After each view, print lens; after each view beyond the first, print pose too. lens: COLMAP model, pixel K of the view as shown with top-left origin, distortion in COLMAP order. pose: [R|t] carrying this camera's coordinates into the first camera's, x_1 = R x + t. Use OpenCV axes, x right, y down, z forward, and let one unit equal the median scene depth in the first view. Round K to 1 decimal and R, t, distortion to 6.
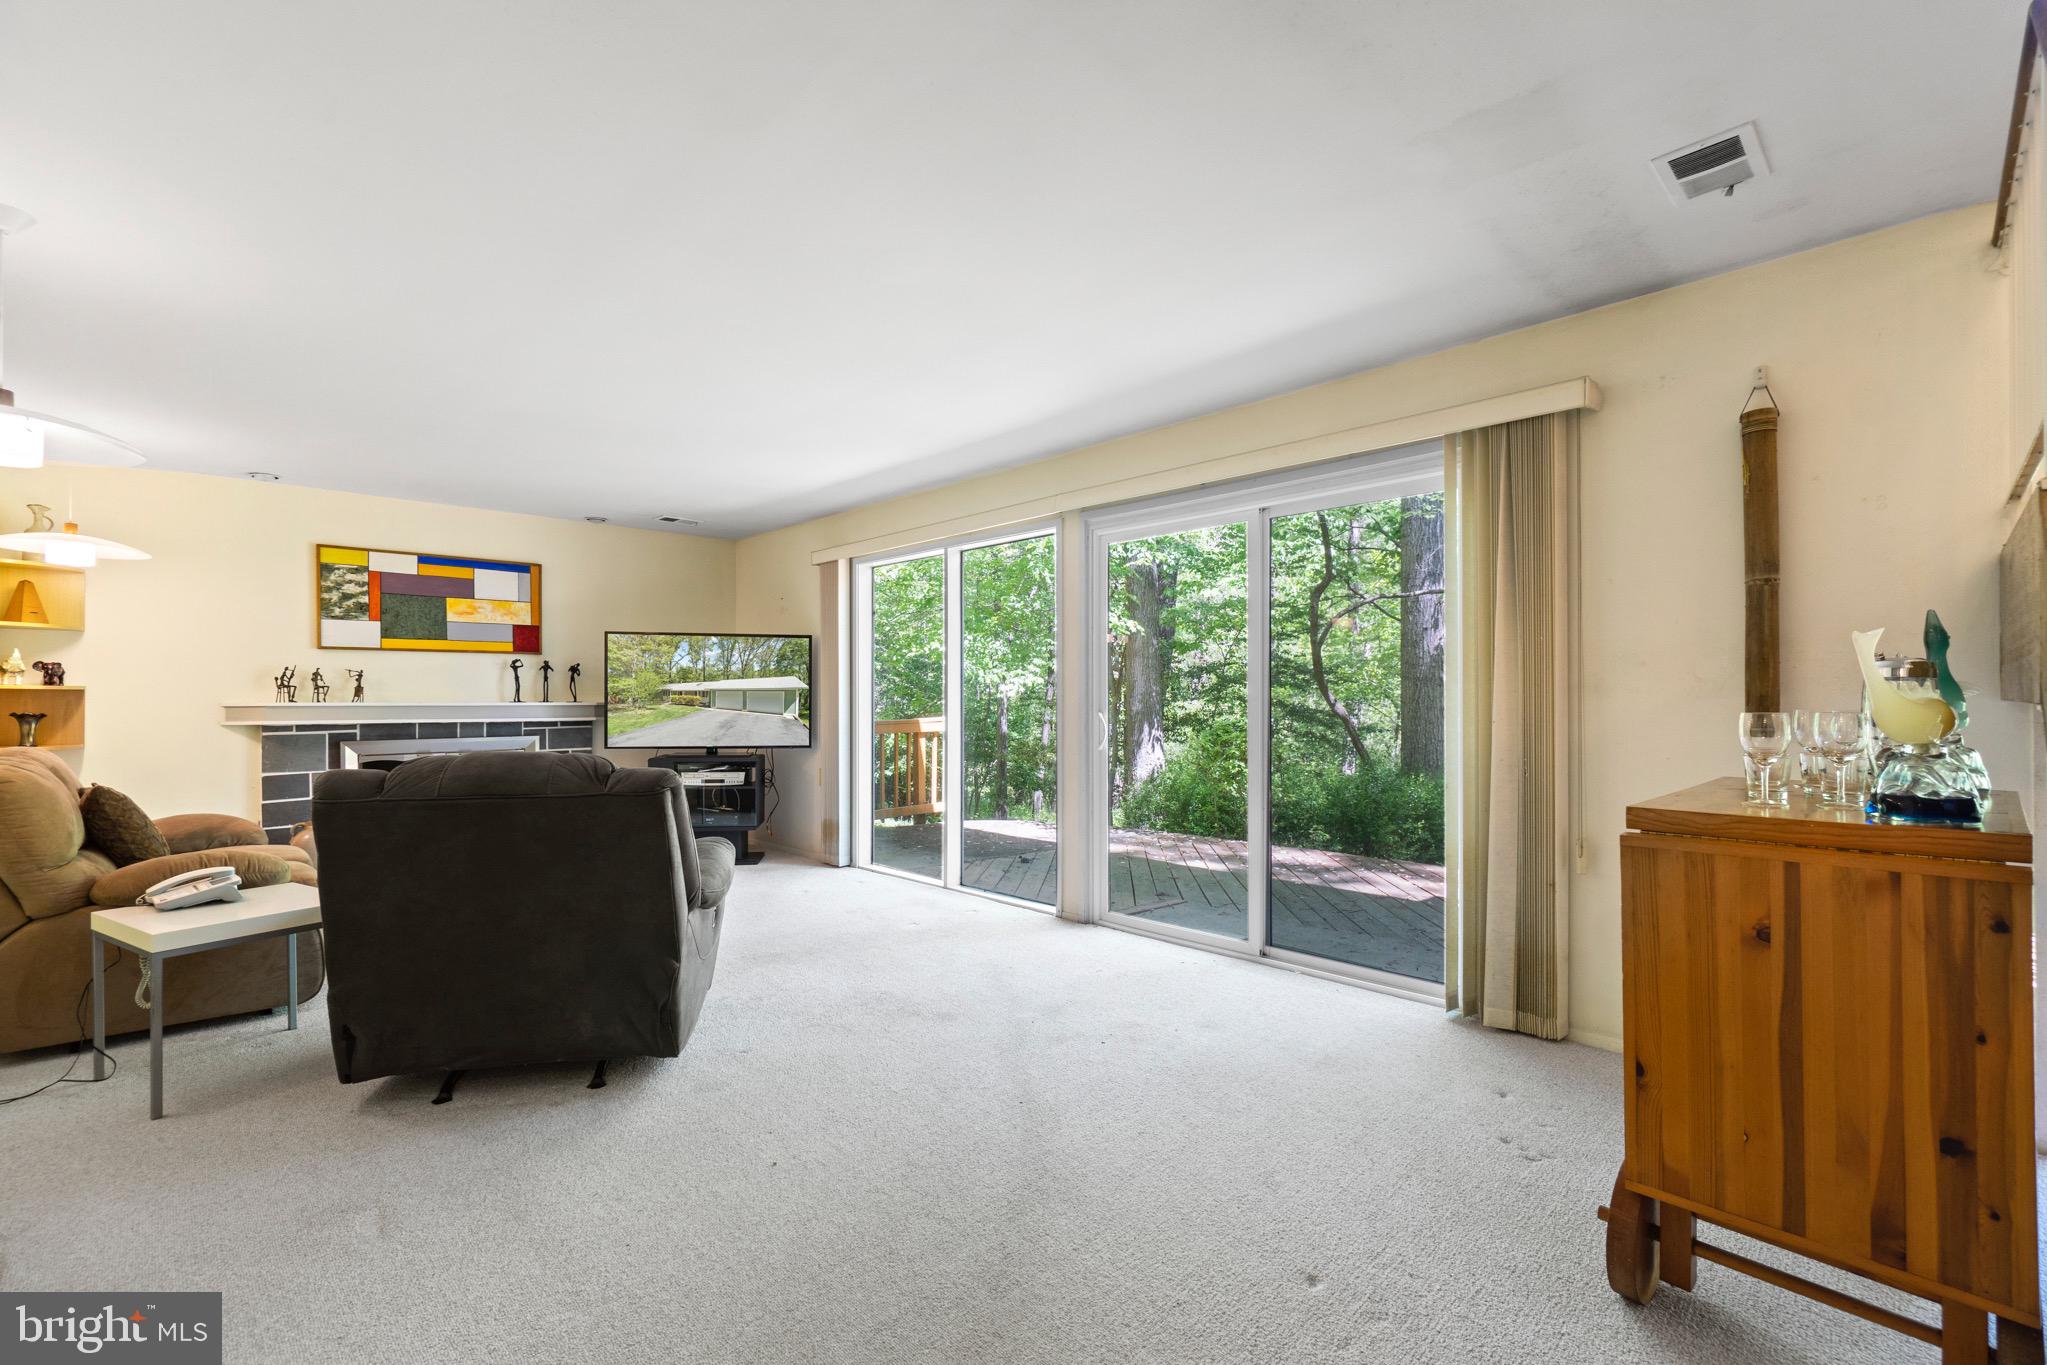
lens RADIAL K [[879.9, 0, 1006.0], [0, 879.9, 683.9], [0, 0, 1]] dist [-0.001197, -0.000047]
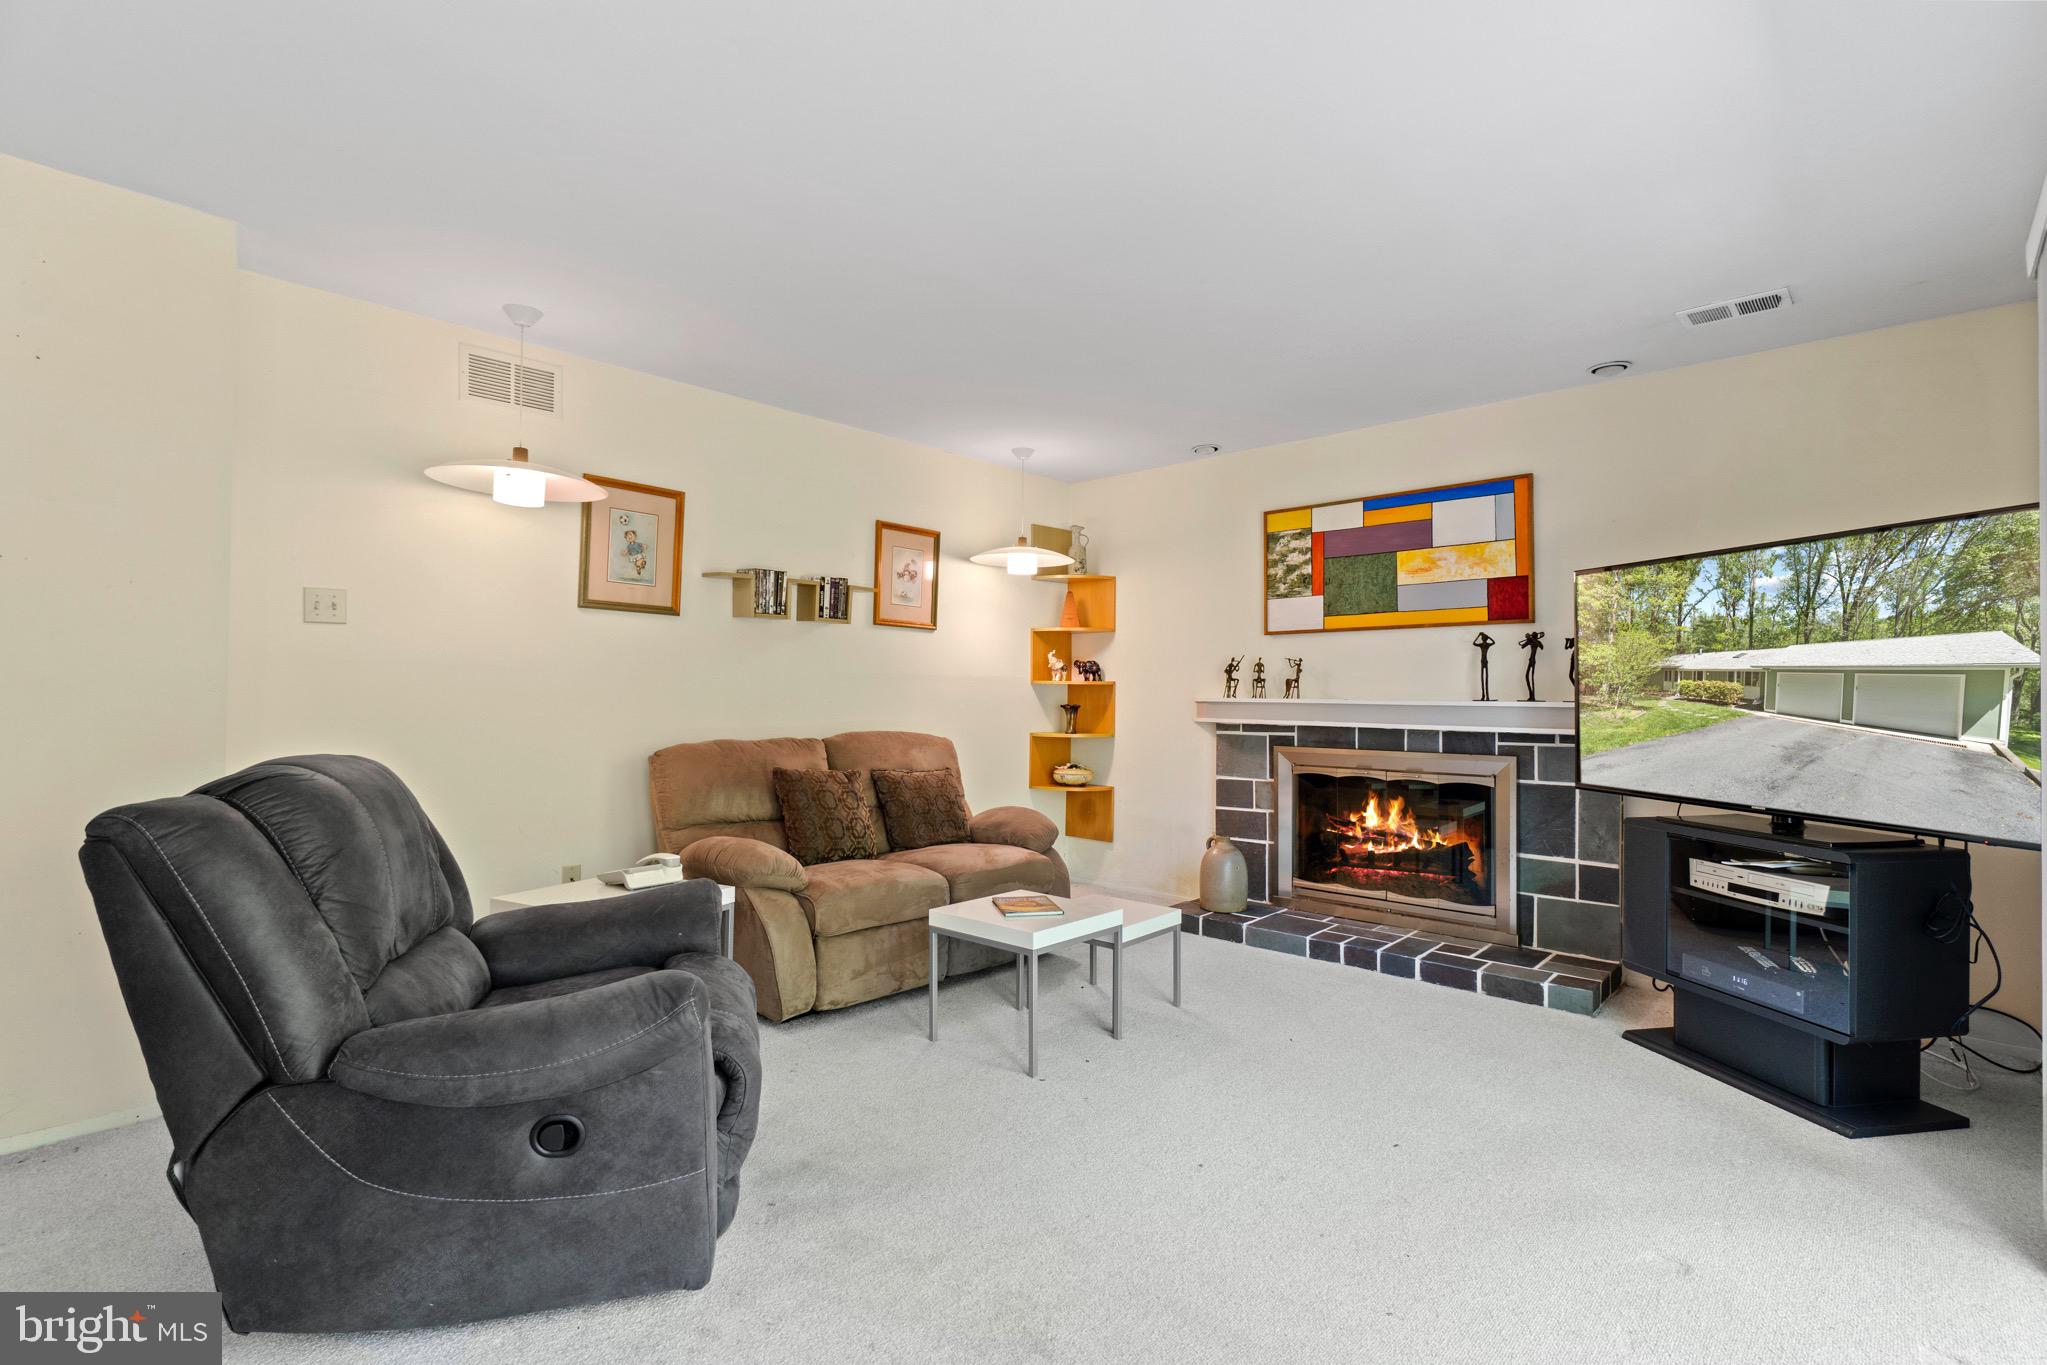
lens RADIAL K [[1000.5, 0, 1023.5], [0, 1000.5, 682.5], [0, 0, 1]] dist [-0.000474, -0.000121]
pose [[0.006673, -0.018824, -0.999801, 0.170274], [-0.000127, 0.999823, -0.018825, 0.022858], [0.999978, 0.000253, 0.006669, 0.723931]]
